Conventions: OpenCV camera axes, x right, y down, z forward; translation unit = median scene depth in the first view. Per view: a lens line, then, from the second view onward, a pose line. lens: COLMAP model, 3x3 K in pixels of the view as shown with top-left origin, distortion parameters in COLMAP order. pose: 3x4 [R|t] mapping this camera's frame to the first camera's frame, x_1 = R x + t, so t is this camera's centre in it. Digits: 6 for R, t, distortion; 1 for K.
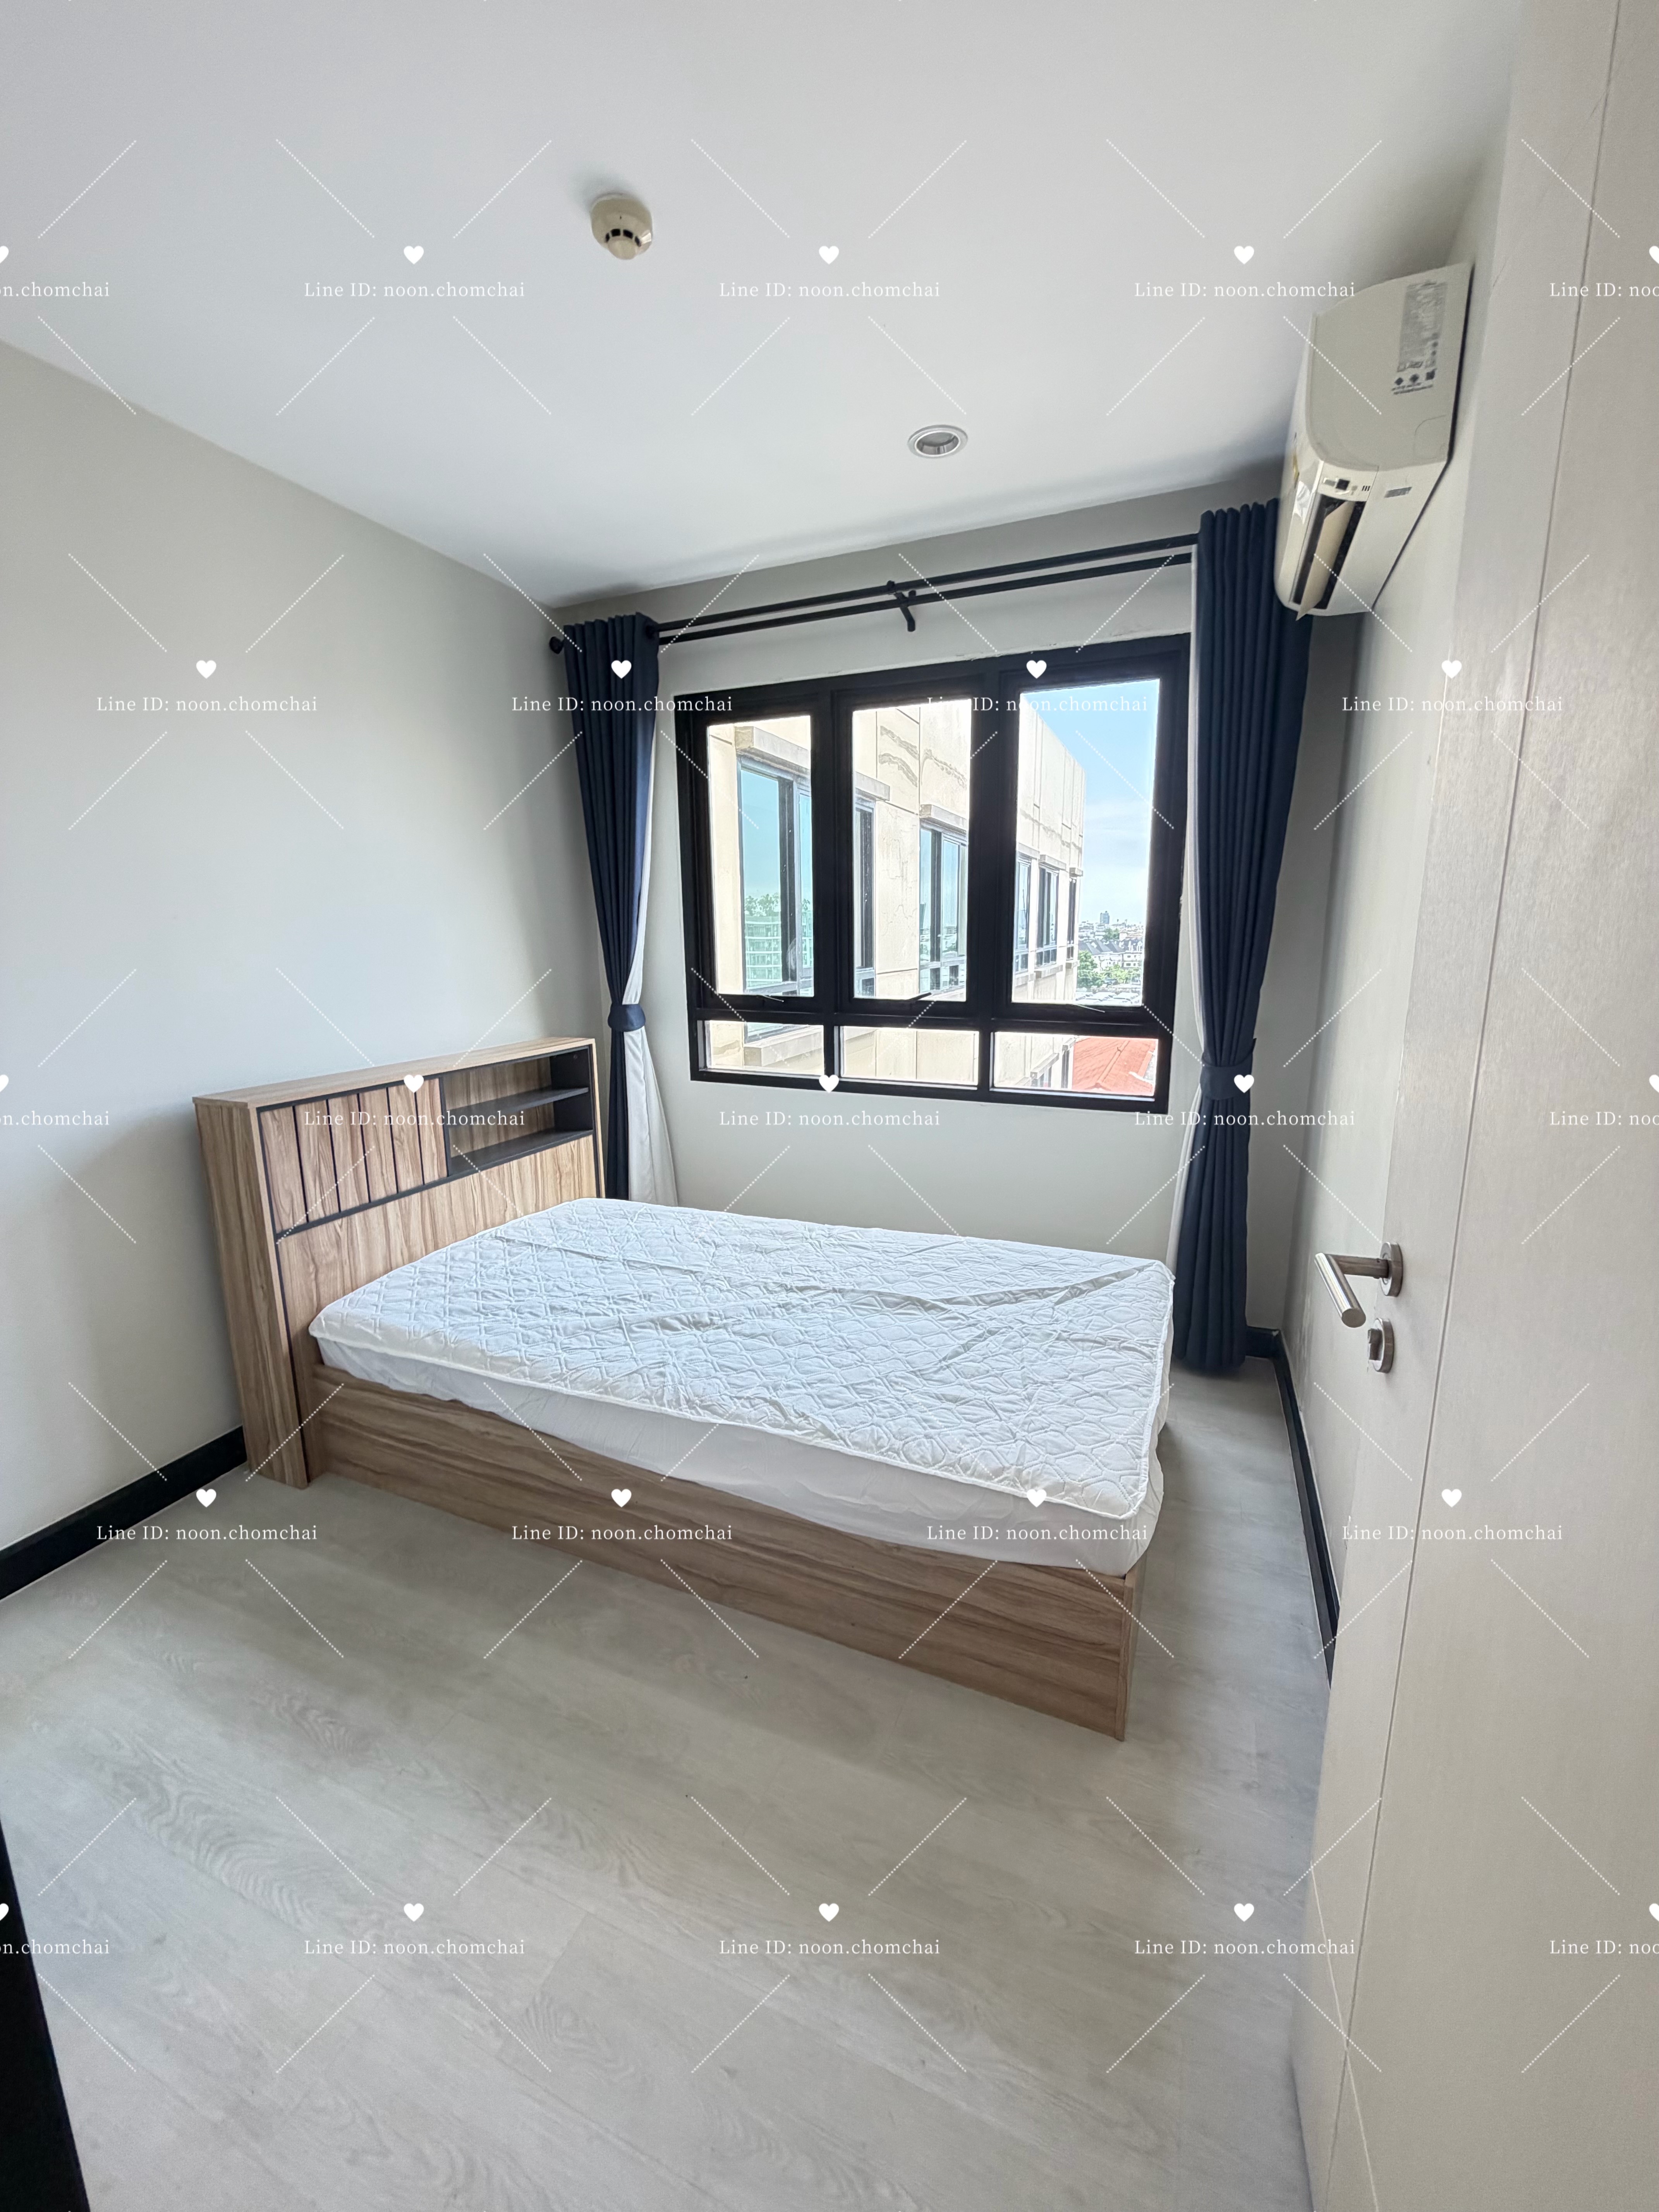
lens RADIAL K [[879.8, 0, 828.8], [0, 879.8, 1101.1], [0, 0, 1]] dist [-0.001396, 0.000238]
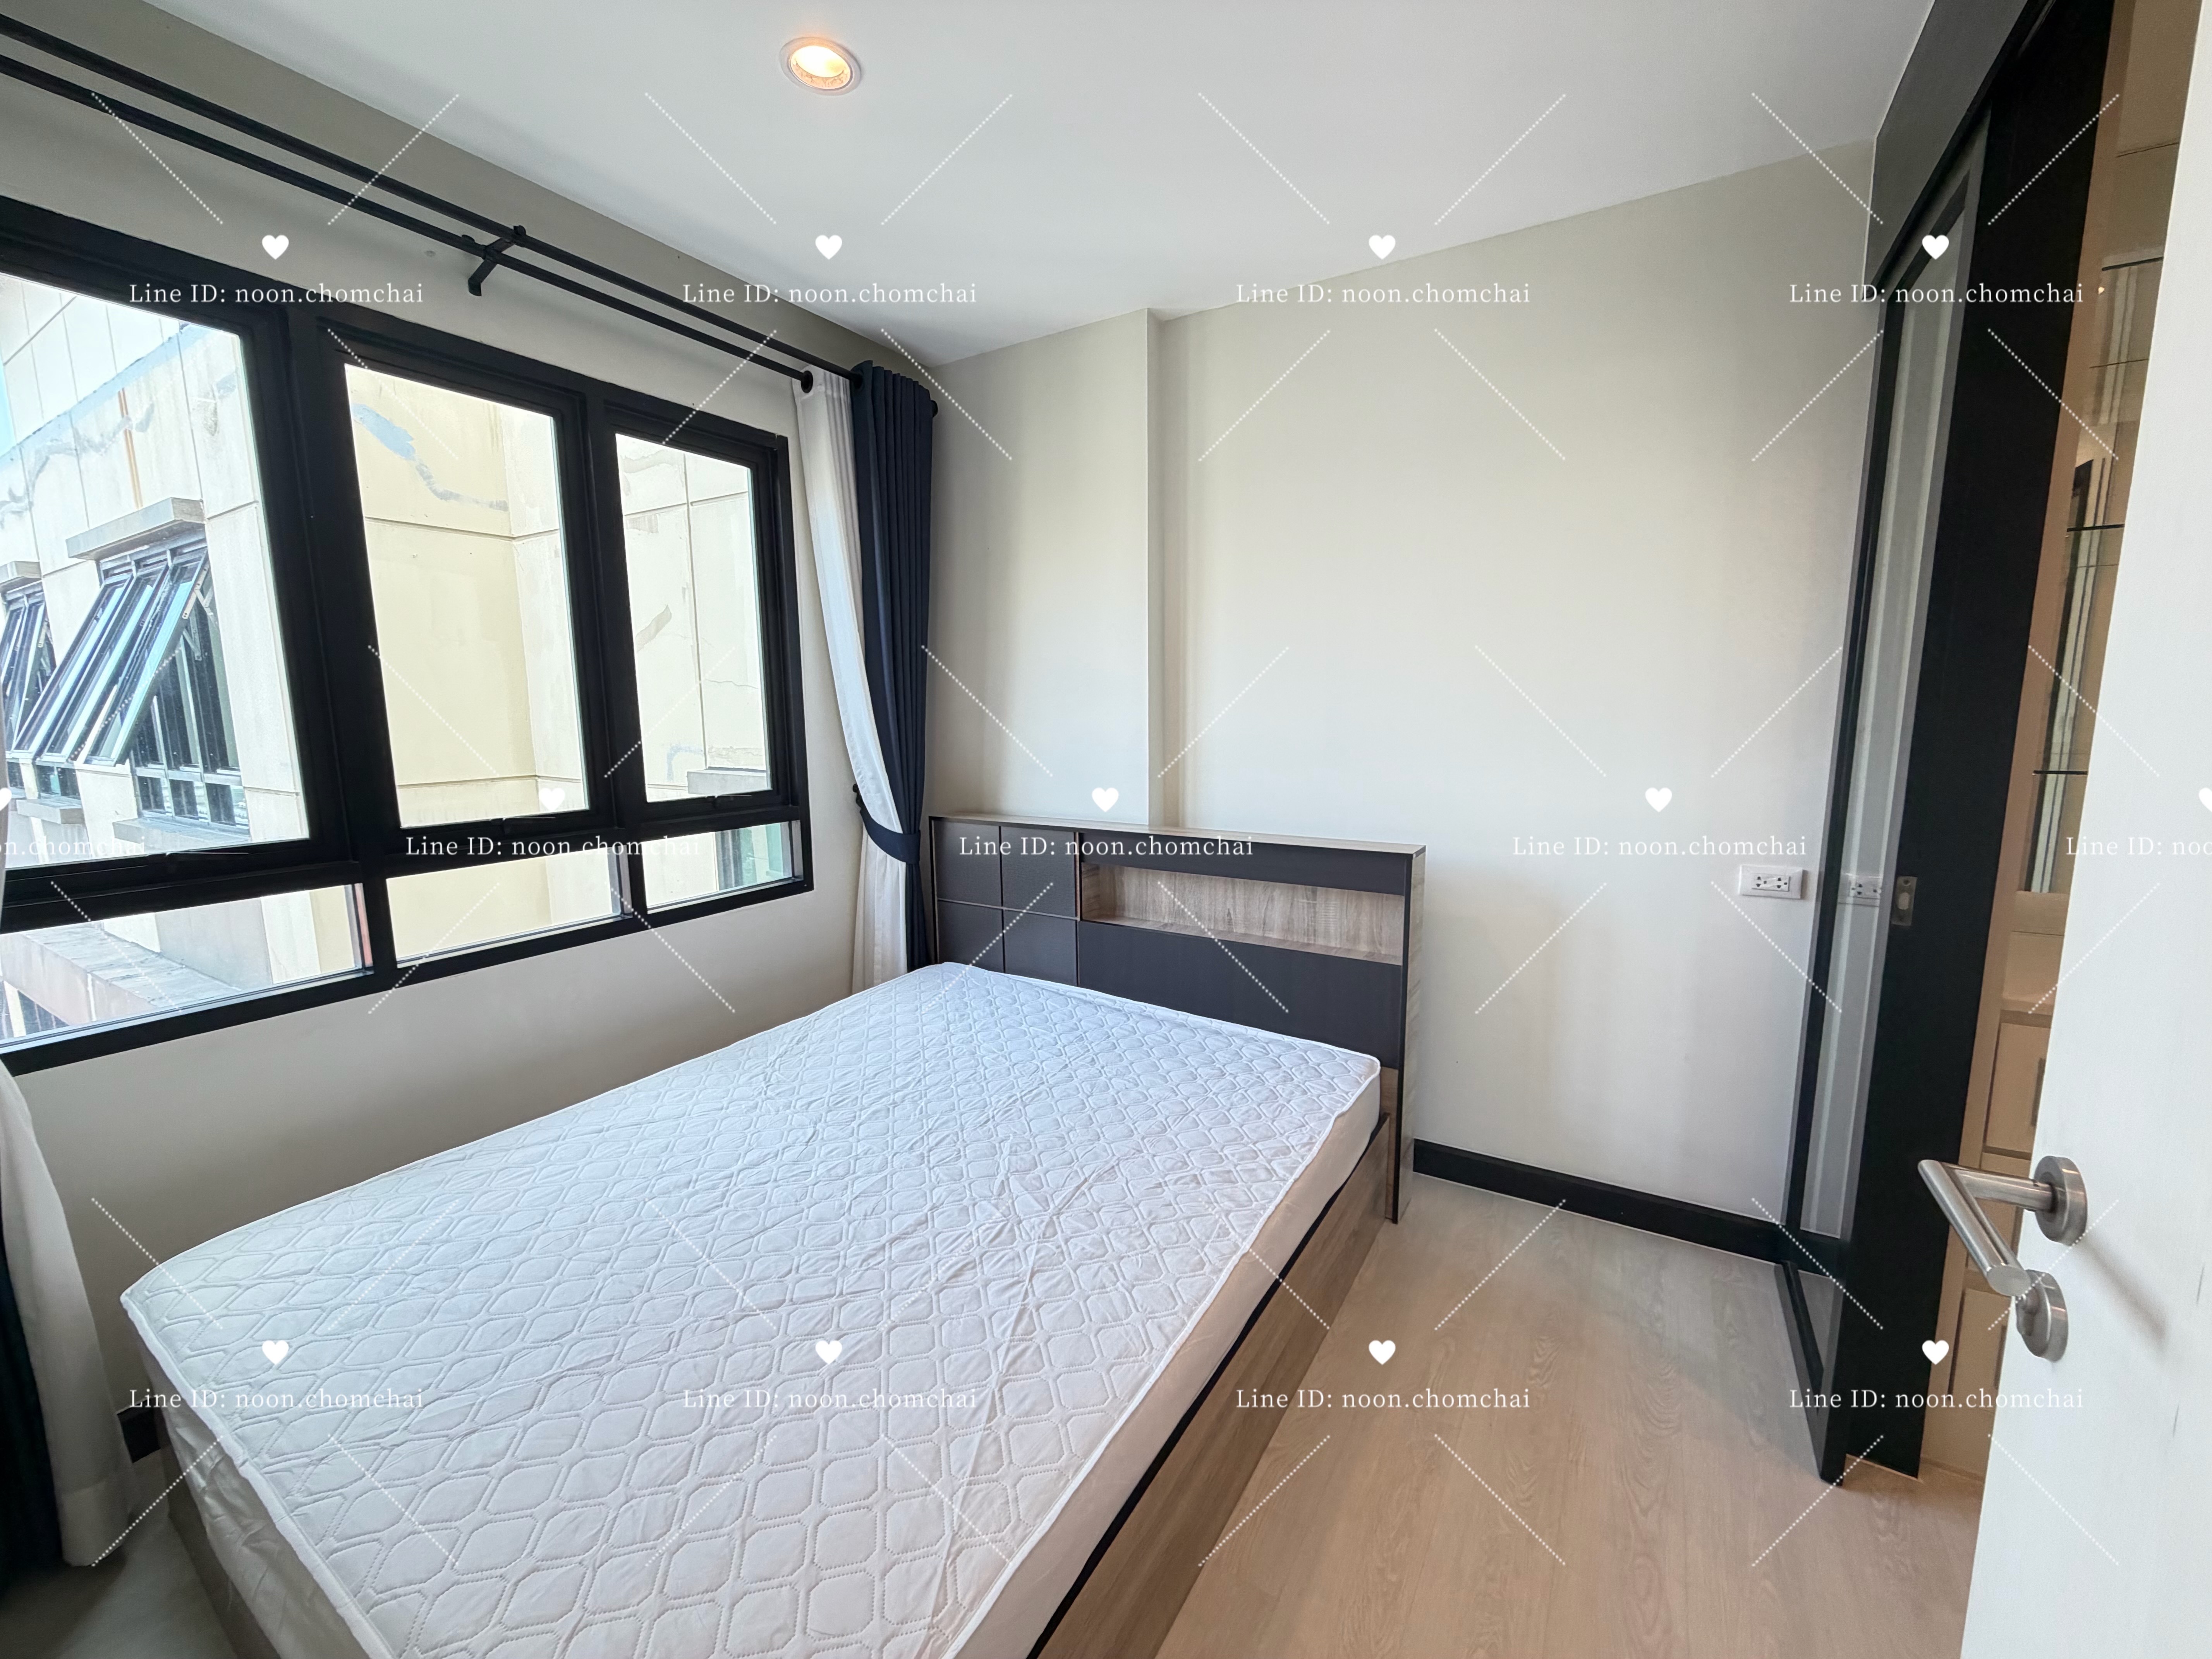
lens RADIAL K [[879.8, 0, 1100.8], [0, 879.8, 827.7], [0, 0, 1]] dist [-0.001396, 0.000238]
pose [[0.148747, -0.124937, 0.980951, -0.545703], [0.235611, 0.967896, 0.087547, -0.063697], [-0.960397, 0.218100, 0.173408, 0.473361]]
